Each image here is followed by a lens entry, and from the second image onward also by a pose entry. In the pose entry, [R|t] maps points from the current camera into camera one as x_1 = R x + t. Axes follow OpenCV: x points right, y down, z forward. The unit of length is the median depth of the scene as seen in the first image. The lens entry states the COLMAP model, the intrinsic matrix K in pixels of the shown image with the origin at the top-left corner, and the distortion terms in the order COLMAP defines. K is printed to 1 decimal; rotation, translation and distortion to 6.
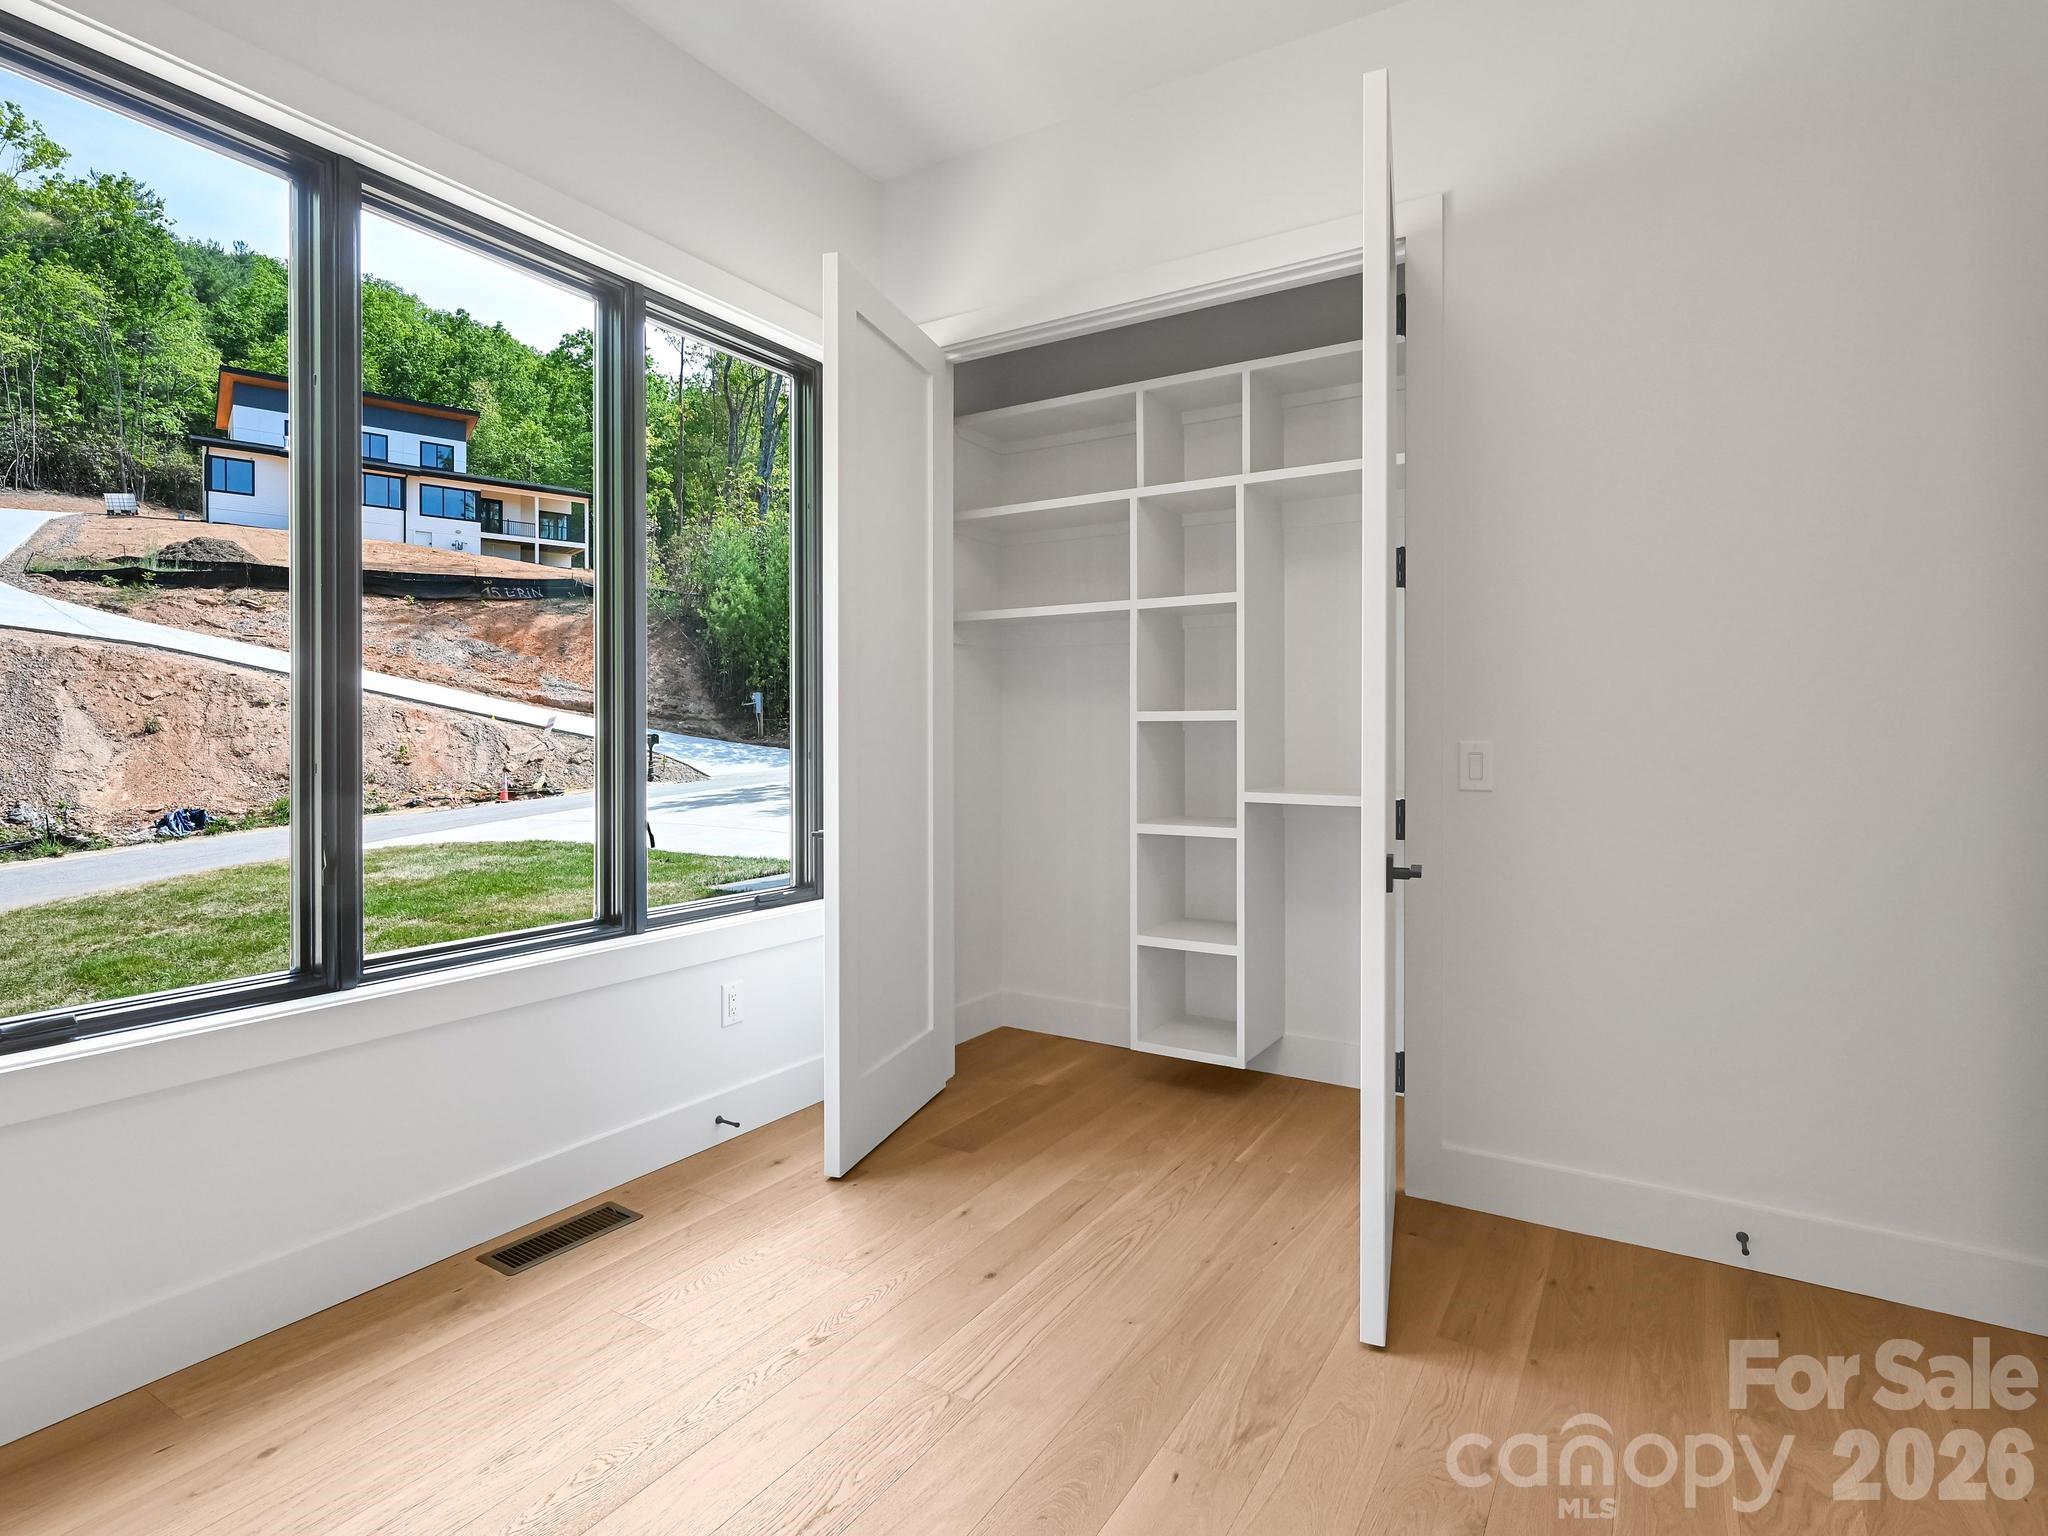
lens RADIAL K [[1081.0, 0, 1023.7], [0, 1081.0, 754.1], [0, 0, 1]] dist [-0.003641, -0.000948]
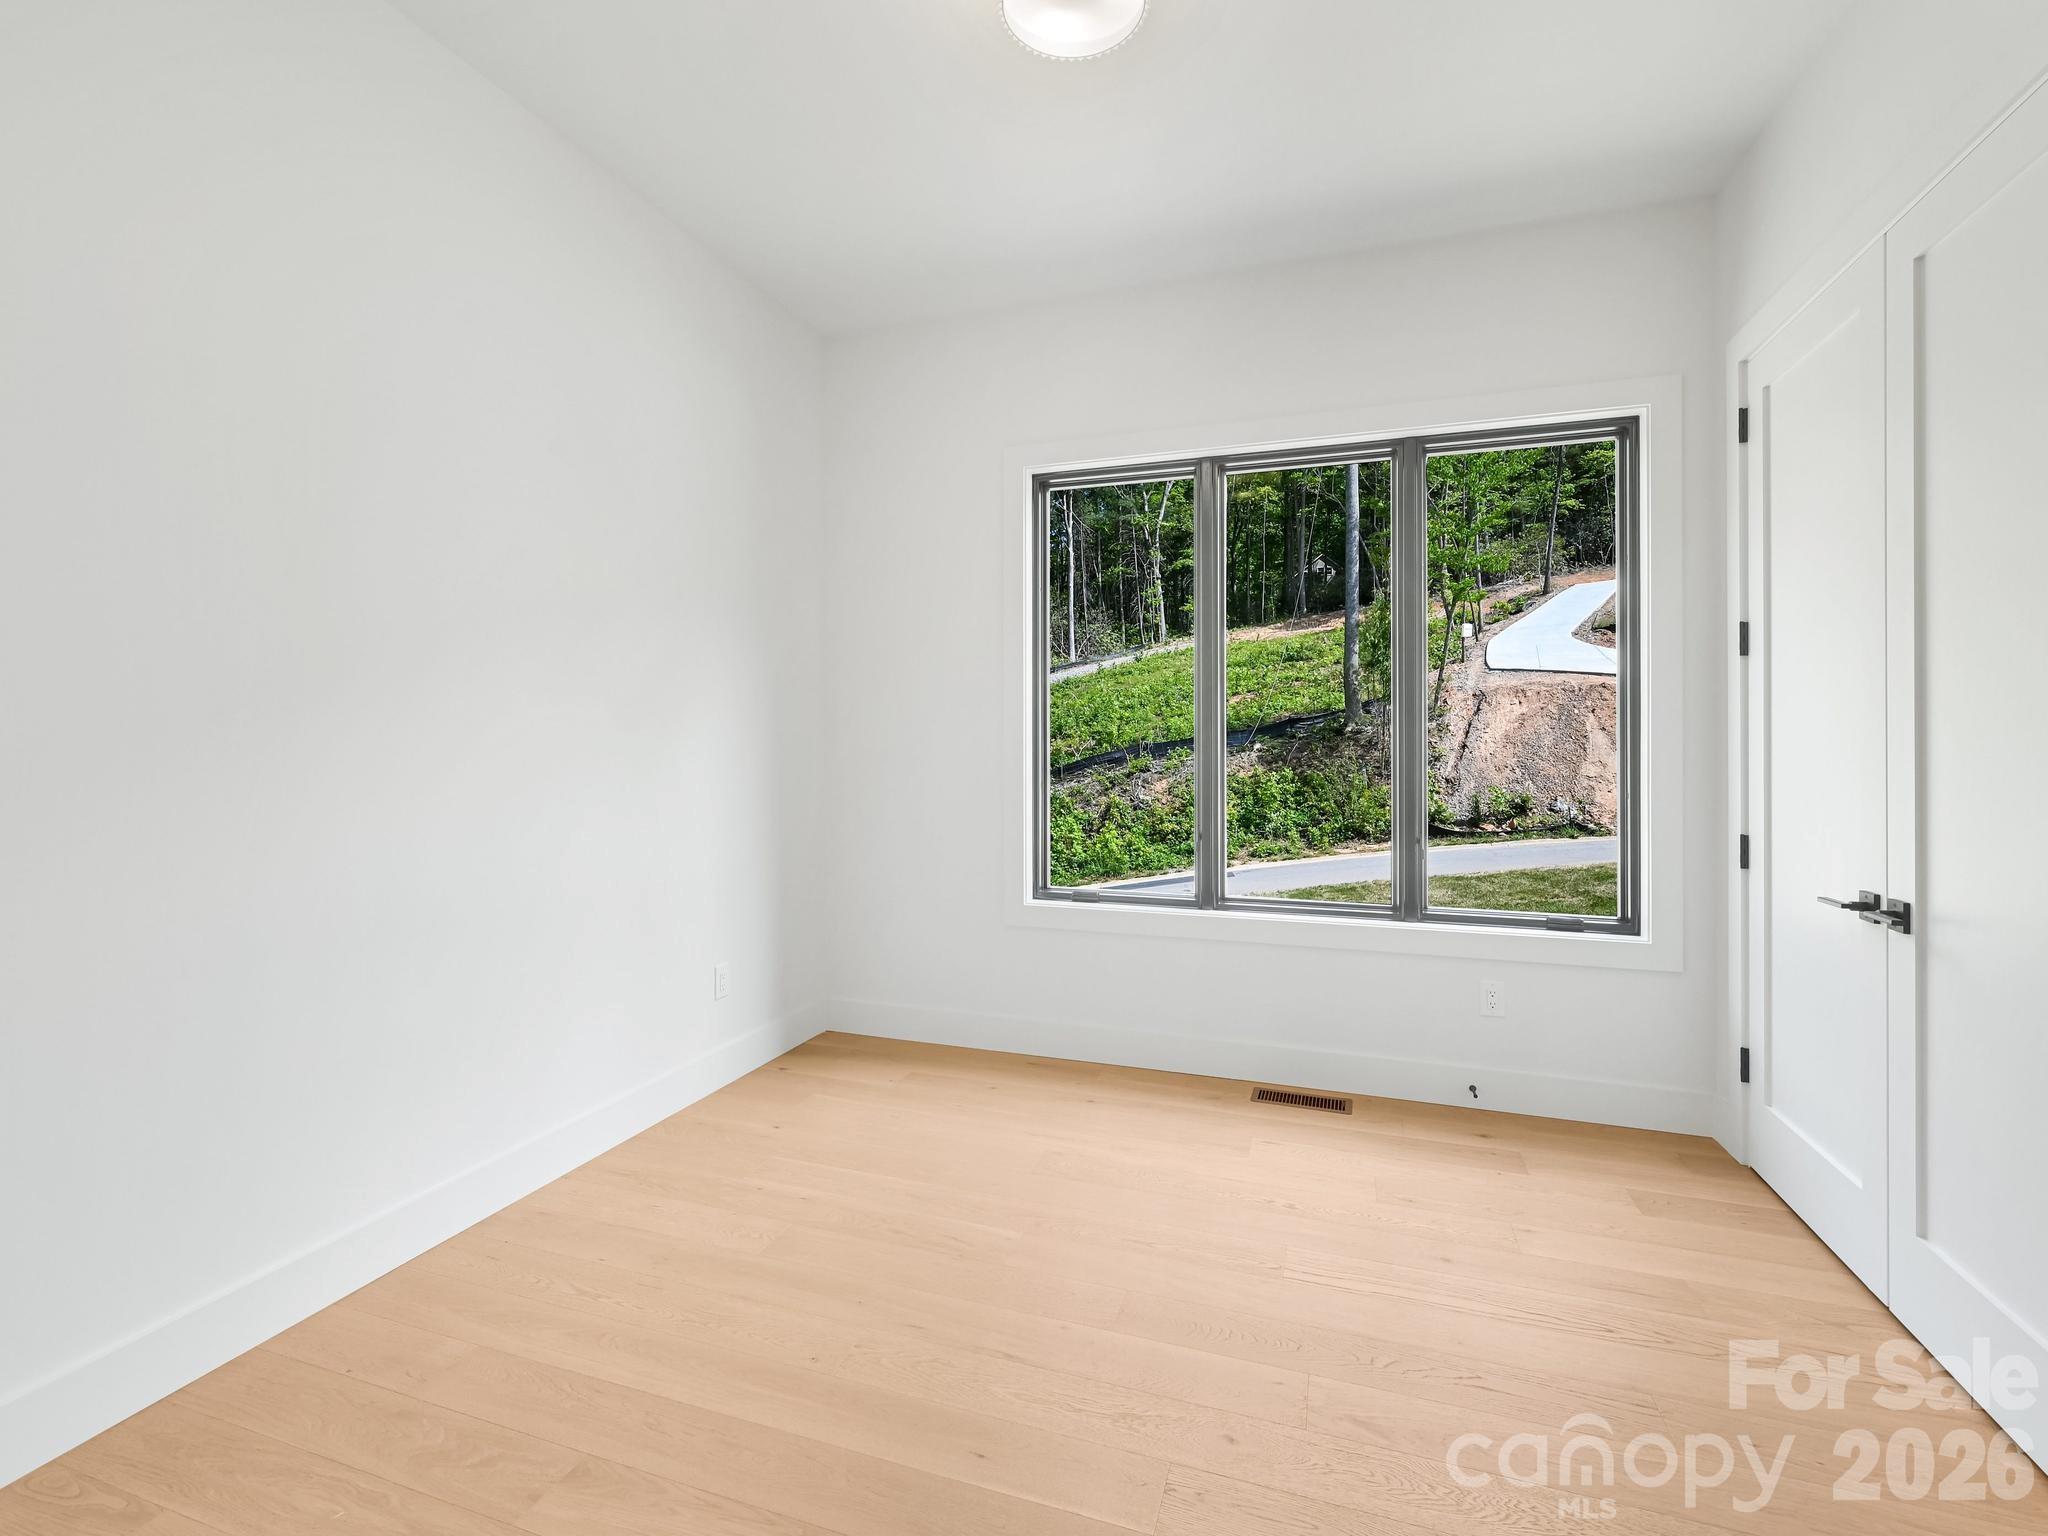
lens RADIAL K [[955.4, 0, 1015.7], [0, 955.4, 752.6], [0, 0, 1]] dist [-0.002323, 0.001479]
pose [[0.196269, 0.011937, -0.980477, 0.403078], [-0.020136, 0.999764, 0.008141, -0.025174], [0.980343, 0.018145, 0.196463, 0.159527]]
